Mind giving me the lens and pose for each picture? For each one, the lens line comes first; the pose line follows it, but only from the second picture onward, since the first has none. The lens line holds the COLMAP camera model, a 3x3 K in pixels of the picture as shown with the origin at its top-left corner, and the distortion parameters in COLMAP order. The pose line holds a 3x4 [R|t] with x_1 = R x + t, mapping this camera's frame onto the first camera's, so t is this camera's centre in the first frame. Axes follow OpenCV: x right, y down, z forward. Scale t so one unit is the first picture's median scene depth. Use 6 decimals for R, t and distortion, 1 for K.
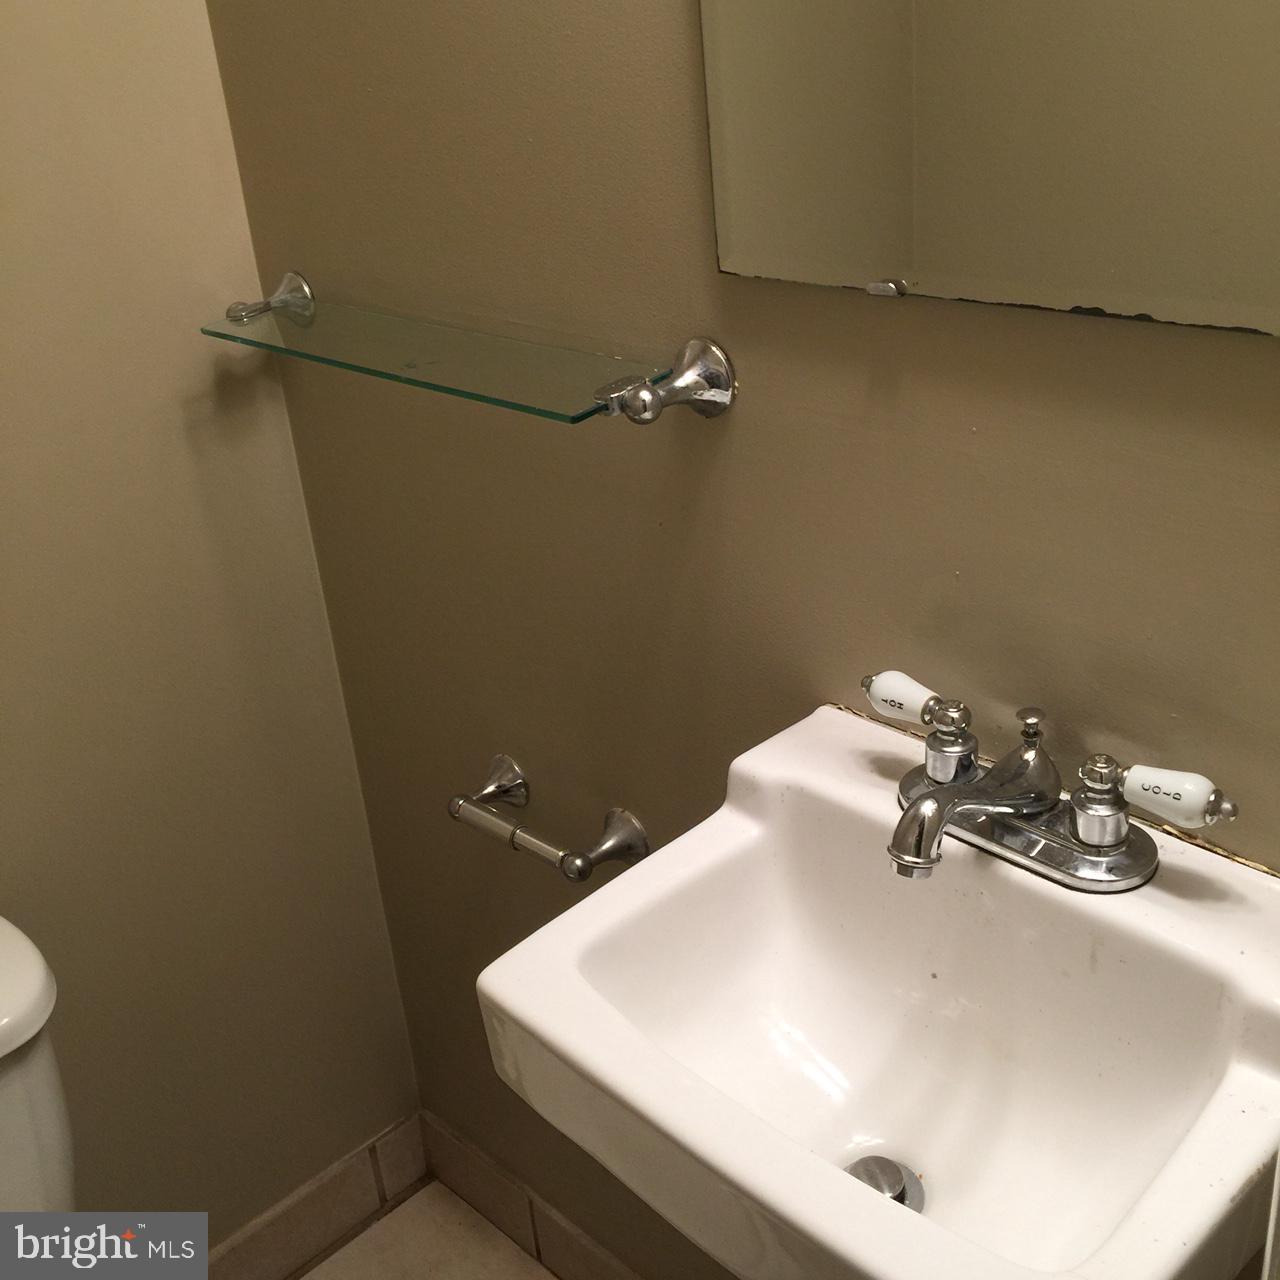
lens RADIAL K [[1465.0, 0, 640.0], [0, 1465.0, 640.0], [0, 0, 1]] dist [0.069091, -0.006162]
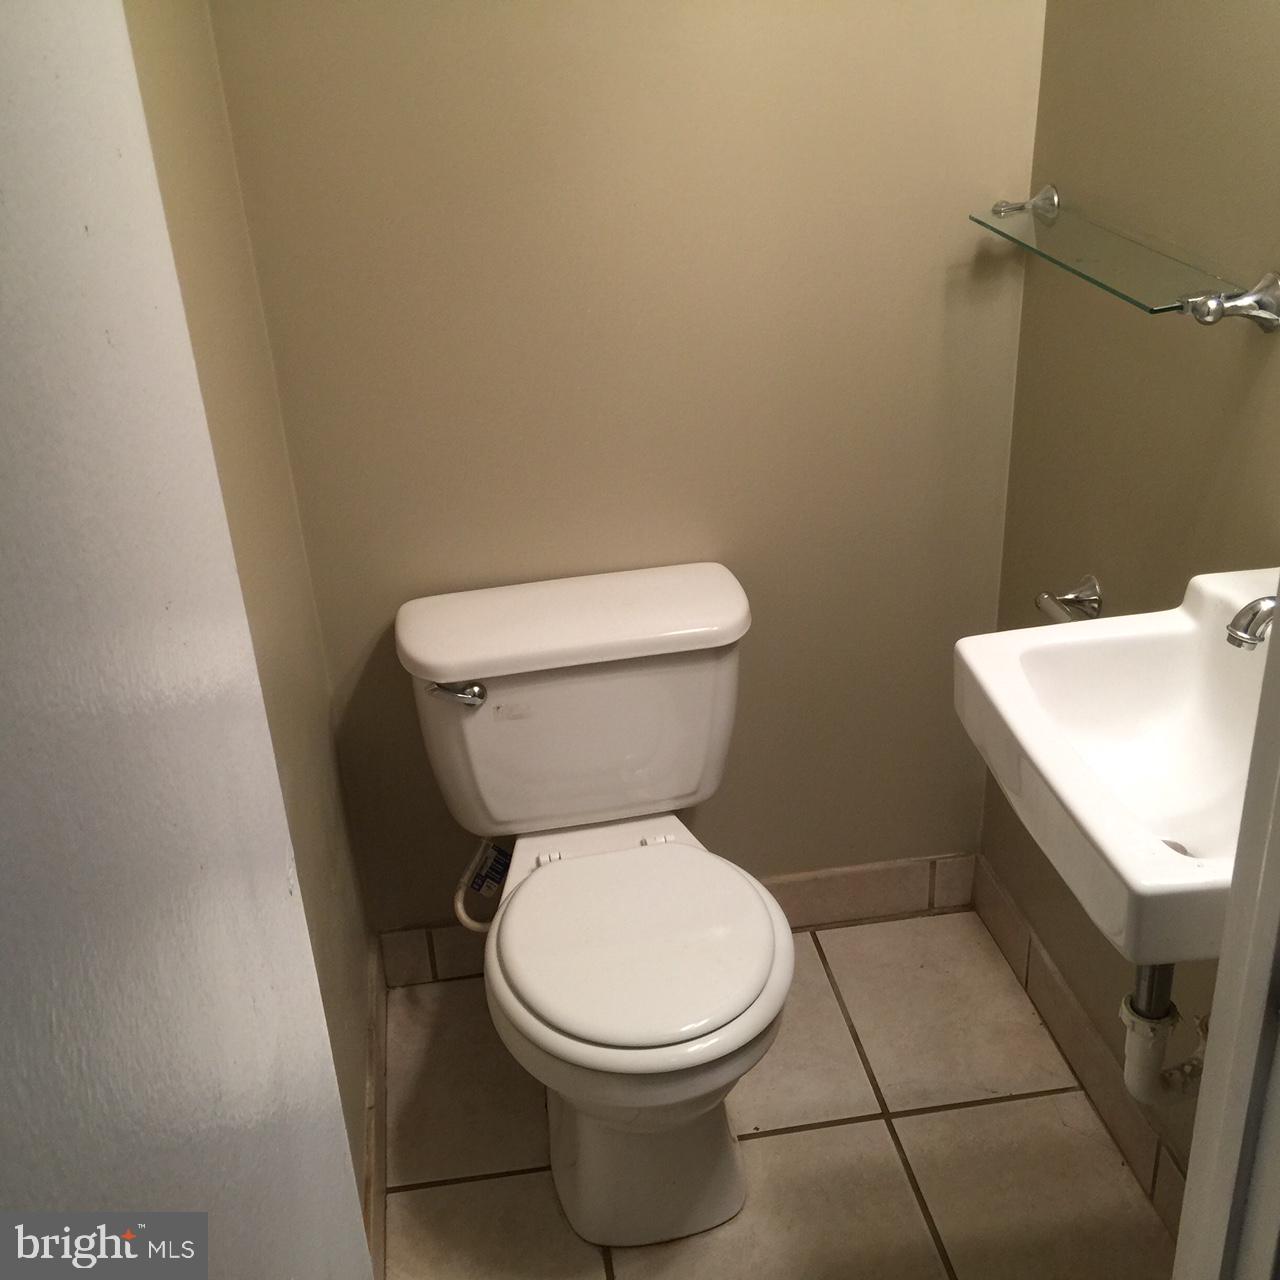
lens RADIAL K [[1465.0, 0, 640.0], [0, 1465.0, 640.0], [0, 0, 1]] dist [0.069091, -0.006162]
pose [[0.815104, 0.306526, -0.491576, 0.258127], [-0.278295, 0.951409, 0.131805, 0.076156], [0.508091, 0.029369, 0.860803, -0.360356]]
